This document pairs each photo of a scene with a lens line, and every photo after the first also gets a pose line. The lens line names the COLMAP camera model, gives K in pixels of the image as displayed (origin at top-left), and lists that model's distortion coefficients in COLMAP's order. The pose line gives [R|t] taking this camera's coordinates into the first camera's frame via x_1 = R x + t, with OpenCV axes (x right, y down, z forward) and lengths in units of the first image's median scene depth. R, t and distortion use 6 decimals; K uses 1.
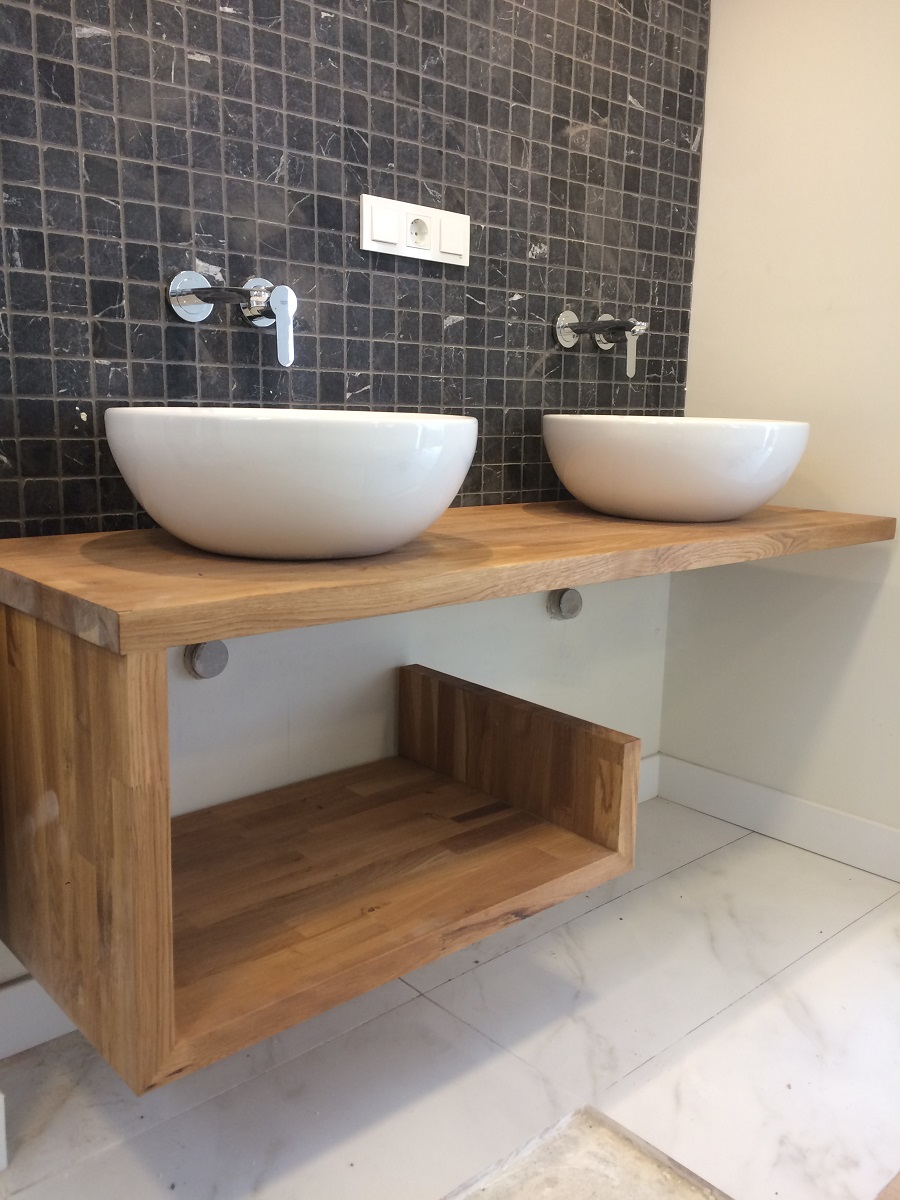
lens RADIAL K [[1018.6, 0, 450.9], [0, 1018.6, 598.3], [0, 0, 1]] dist [0.092323, -0.123362]
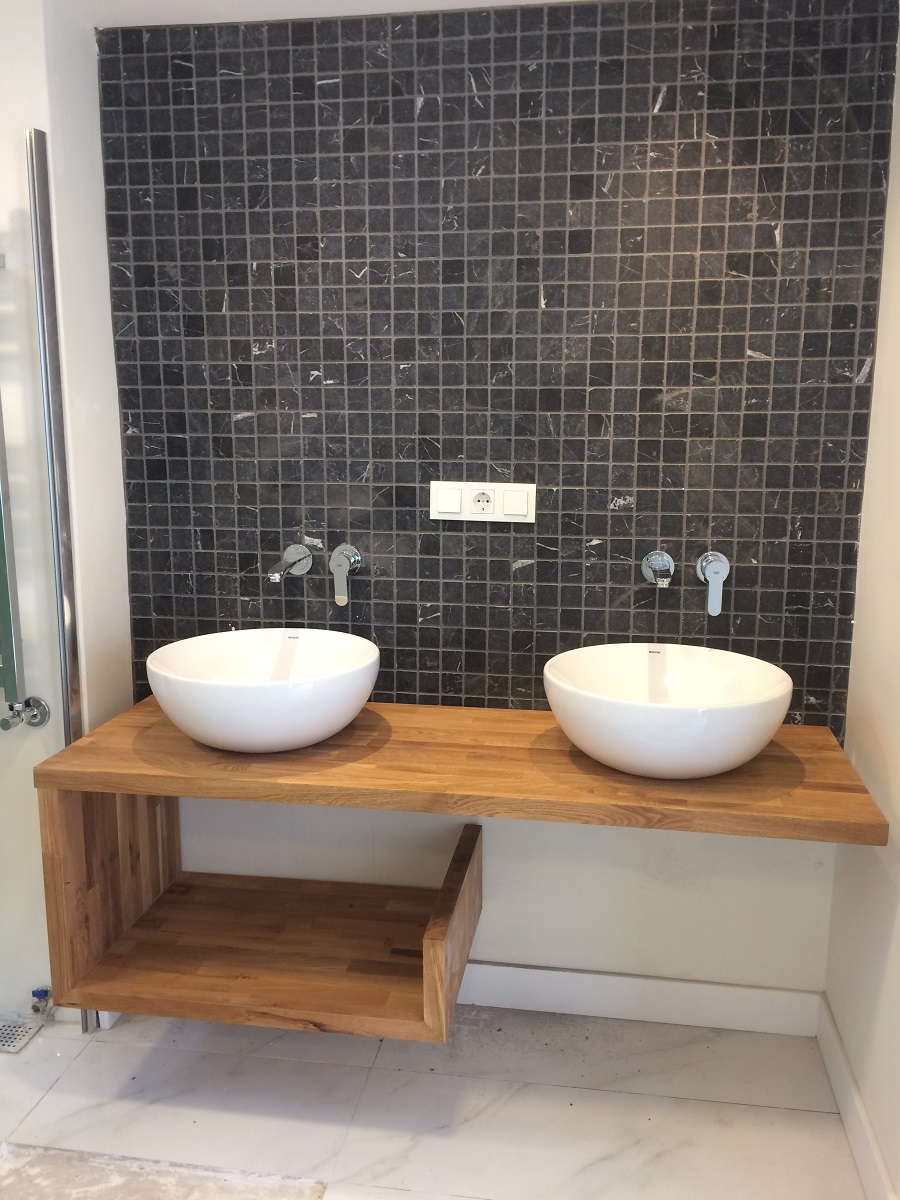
lens RADIAL K [[1018.6, 0, 449.1], [0, 1018.6, 599.7], [0, 0, 1]] dist [0.092323, -0.123362]
pose [[0.631475, 0.123507, -0.765496, 0.940016], [-0.137081, 0.989465, 0.046561, -0.285401], [0.763182, 0.075533, 0.641753, 0.144978]]
